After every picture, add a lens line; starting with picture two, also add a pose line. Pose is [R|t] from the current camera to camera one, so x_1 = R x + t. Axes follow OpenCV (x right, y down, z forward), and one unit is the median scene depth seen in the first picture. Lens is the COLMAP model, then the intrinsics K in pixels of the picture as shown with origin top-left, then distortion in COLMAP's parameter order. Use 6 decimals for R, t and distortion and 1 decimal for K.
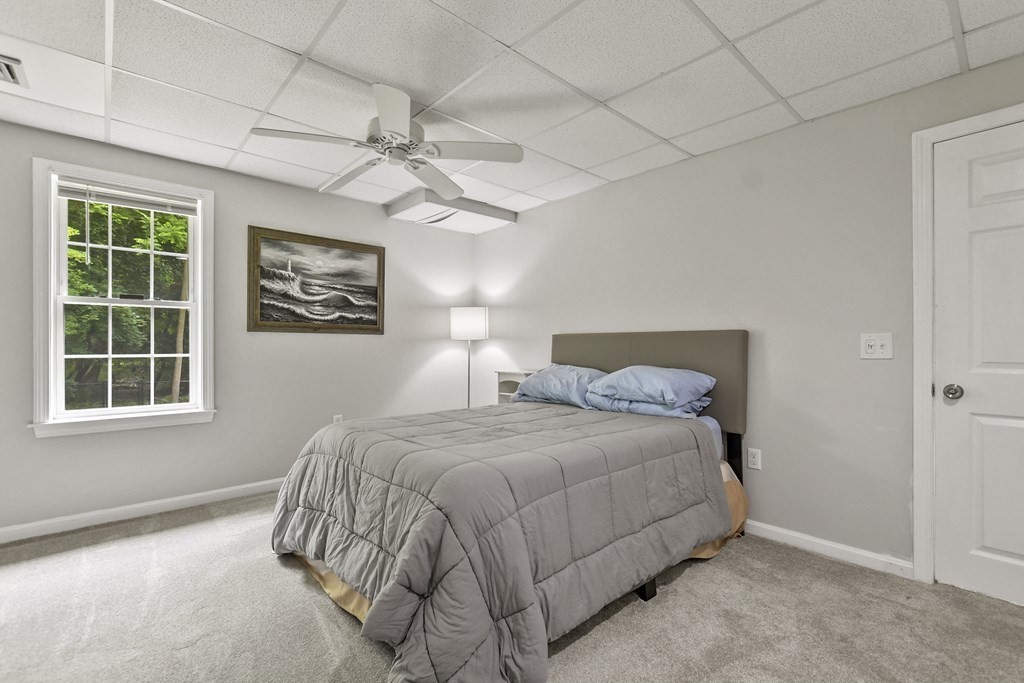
lens RADIAL K [[452.9, 0, 509.2], [0, 452.9, 345.5], [0, 0, 1]] dist [-0.007773, 0.000789]
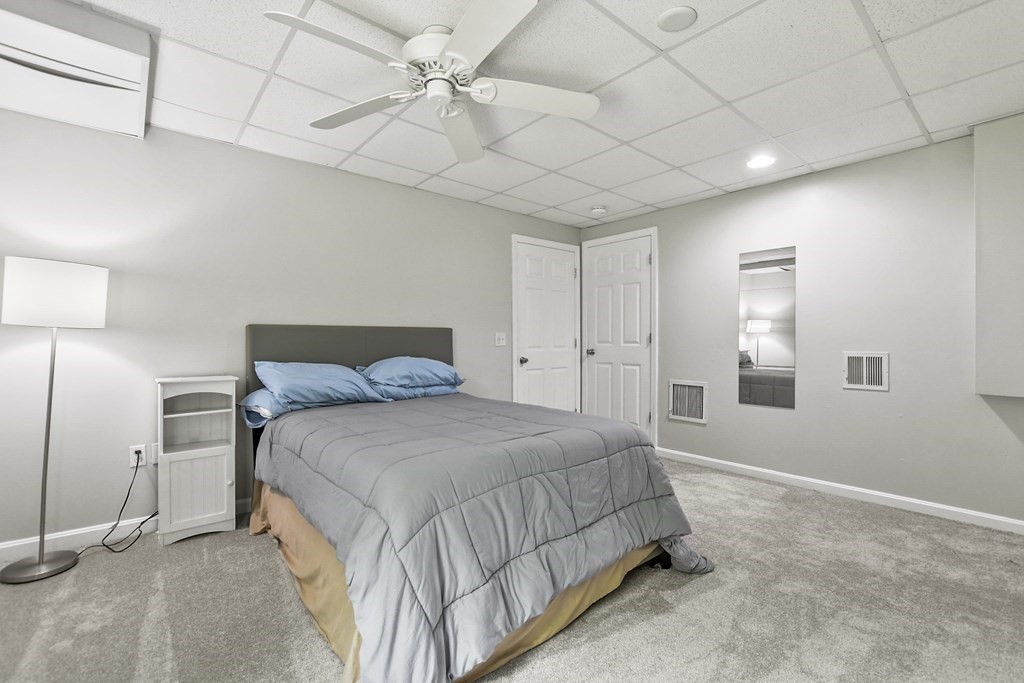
lens RADIAL K [[452.9, 0, 506.5], [0, 452.9, 338.0], [0, 0, 1]] dist [-0.007773, 0.000789]
pose [[0.026950, 0.004581, 0.999626, -0.883894], [0.000292, 0.999989, -0.004590, 0.003560], [-0.999637, 0.000416, 0.026948, 0.756666]]
